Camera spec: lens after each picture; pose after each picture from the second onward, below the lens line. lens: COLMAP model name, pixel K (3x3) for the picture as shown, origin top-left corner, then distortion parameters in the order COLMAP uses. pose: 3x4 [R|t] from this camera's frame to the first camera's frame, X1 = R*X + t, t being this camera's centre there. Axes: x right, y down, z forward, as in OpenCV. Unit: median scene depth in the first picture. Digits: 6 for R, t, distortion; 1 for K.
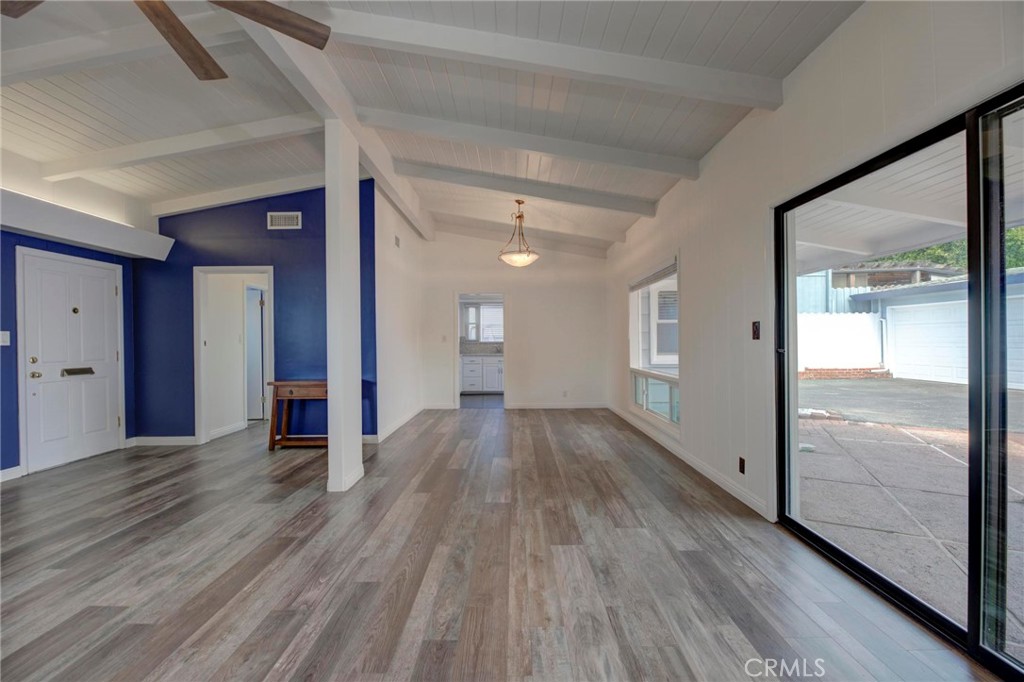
lens RADIAL K [[428.5, 0, 512.0], [0, 428.5, 341.0], [0, 0, 1]] dist [-0.002187, -0.001000]
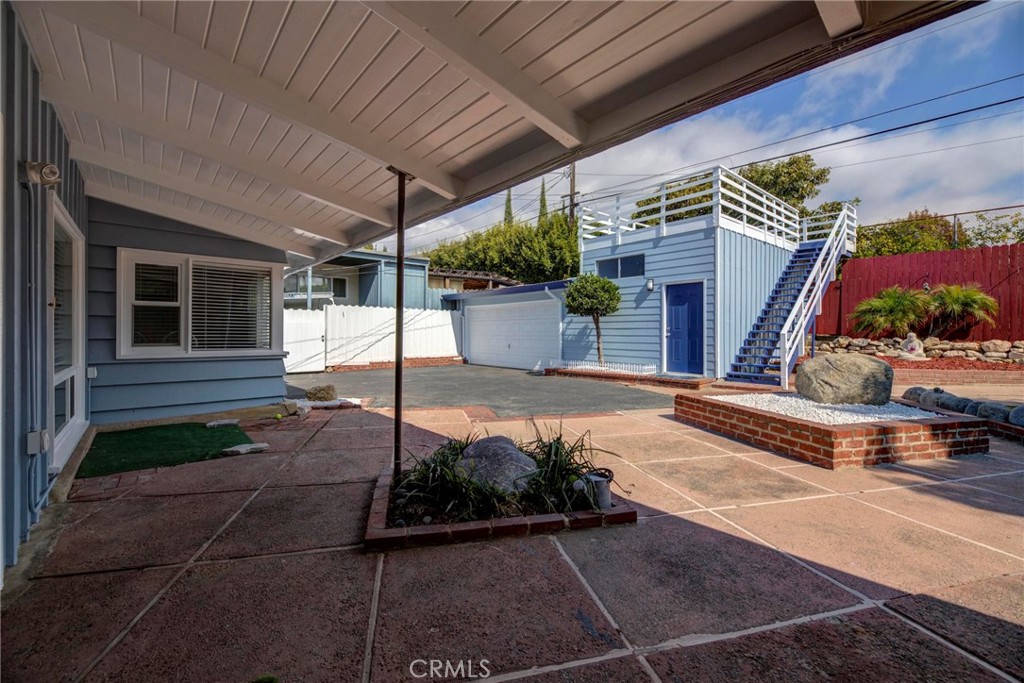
lens RADIAL K [[416.9, 0, 512.0], [0, 416.9, 341.5], [0, 0, 1]] dist [-0.008326, -0.000143]
pose [[0.754550, -0.003218, 0.656235, 0.511436], [-0.009587, 0.999827, 0.015926, 0.005257], [-0.656173, -0.018308, 0.754389, -0.010849]]
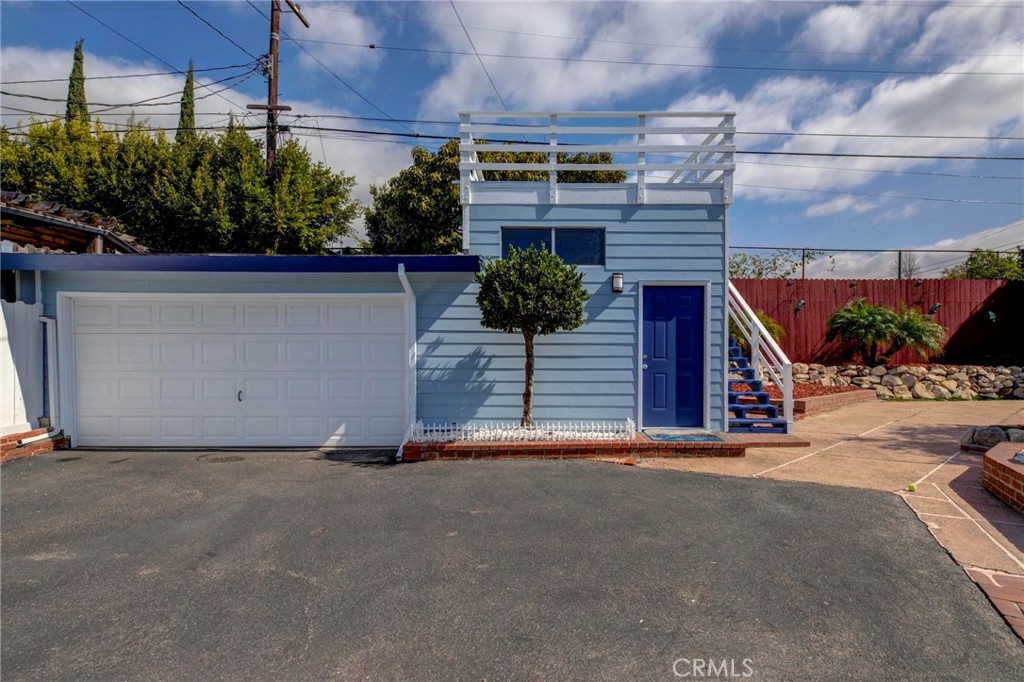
lens RADIAL K [[485.7, 0, 537.1], [0, 485.7, 355.5], [0, 0, 1]] dist [-0.001566, -0.000271]
pose [[-0.013028, -0.006988, 0.999891, 0.979608], [-0.002428, 0.999973, 0.006957, -0.047084], [-0.999912, -0.002337, -0.013045, 1.367065]]
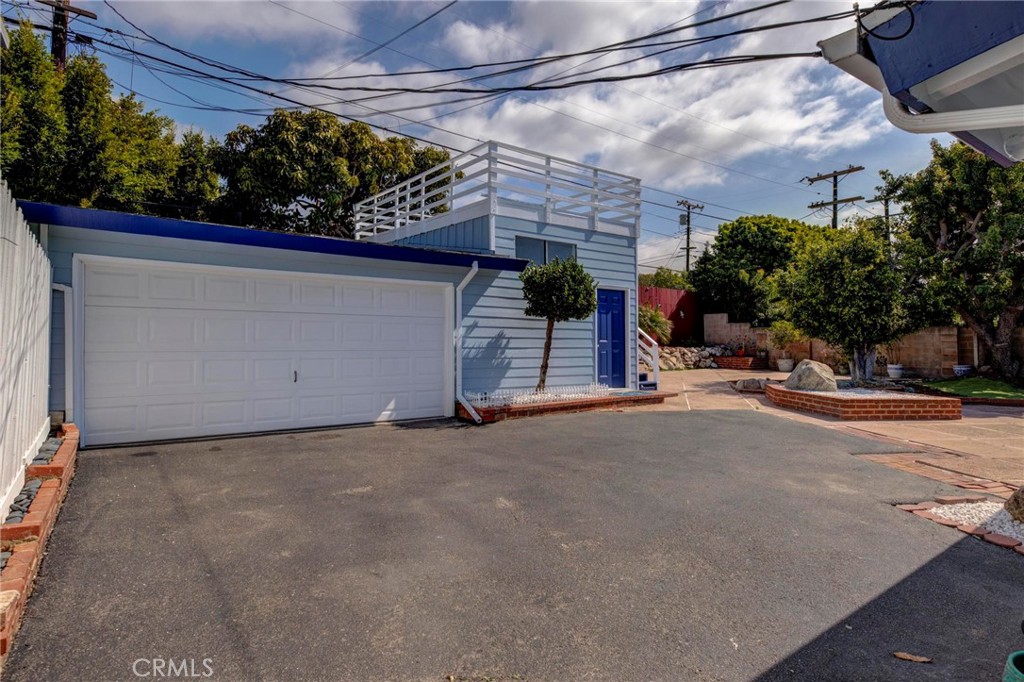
lens RADIAL K [[560.2, 0, 494.1], [0, 560.2, 321.3], [0, 0, 1]] dist [-0.001570, -0.000519]
pose [[-0.582730, 0.020748, 0.812401, 0.769699], [-0.010139, 0.999411, -0.032797, -0.027043], [-0.812603, -0.027349, -0.582176, 2.729141]]
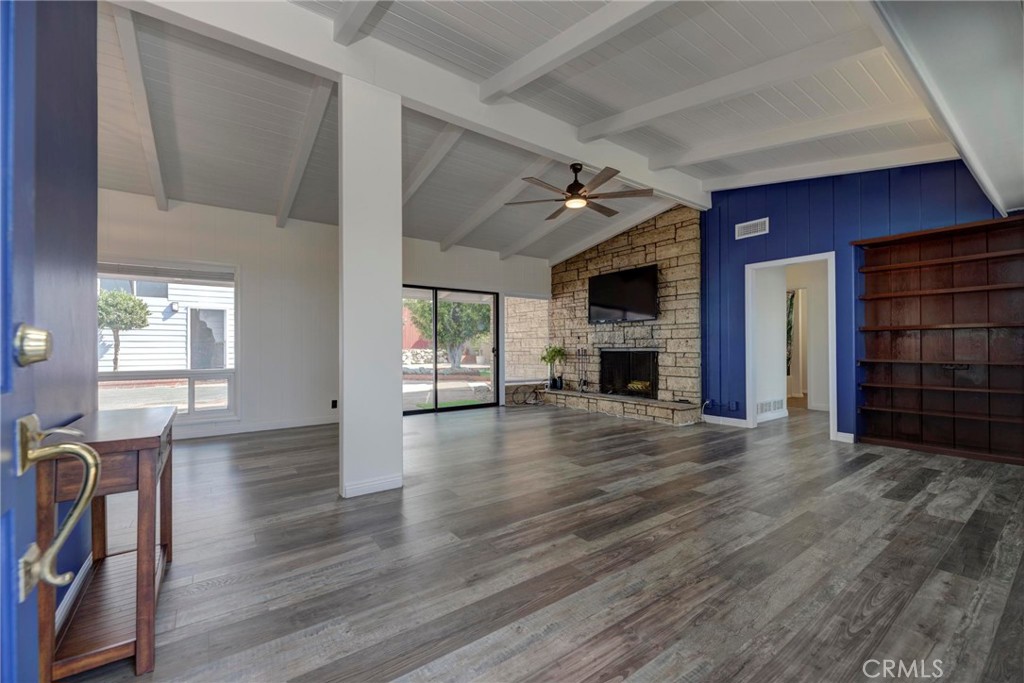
lens RADIAL K [[418.3, 0, 510.2], [0, 418.3, 346.0], [0, 0, 1]] dist [0.001294, 0.000335]
pose [[-0.591667, 0.013054, 0.806077, -0.947126], [0.009952, 0.999911, -0.008889, 0.038046], [-0.806121, 0.002763, -0.591744, 0.971298]]
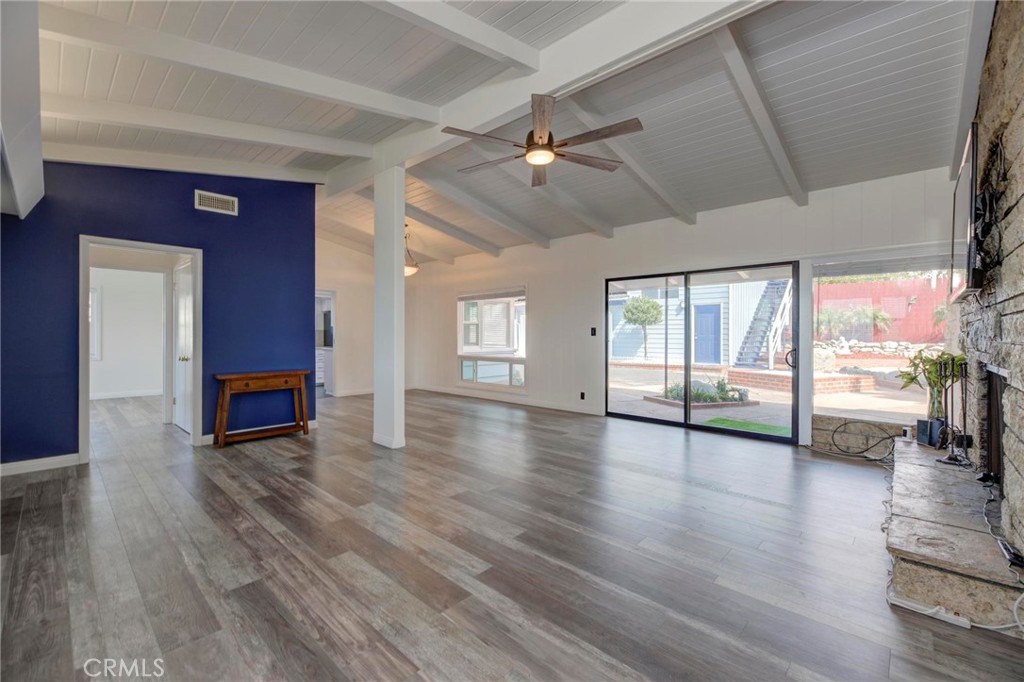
lens RADIAL K [[429.3, 0, 511.8], [0, 429.3, 337.9], [0, 0, 1]] dist [-0.004155, -0.001171]
pose [[0.673479, 0.005458, 0.739186, -0.833203], [-0.009006, 0.999959, 0.000823, 0.005845], [-0.739151, -0.007211, 0.673501, -0.109297]]
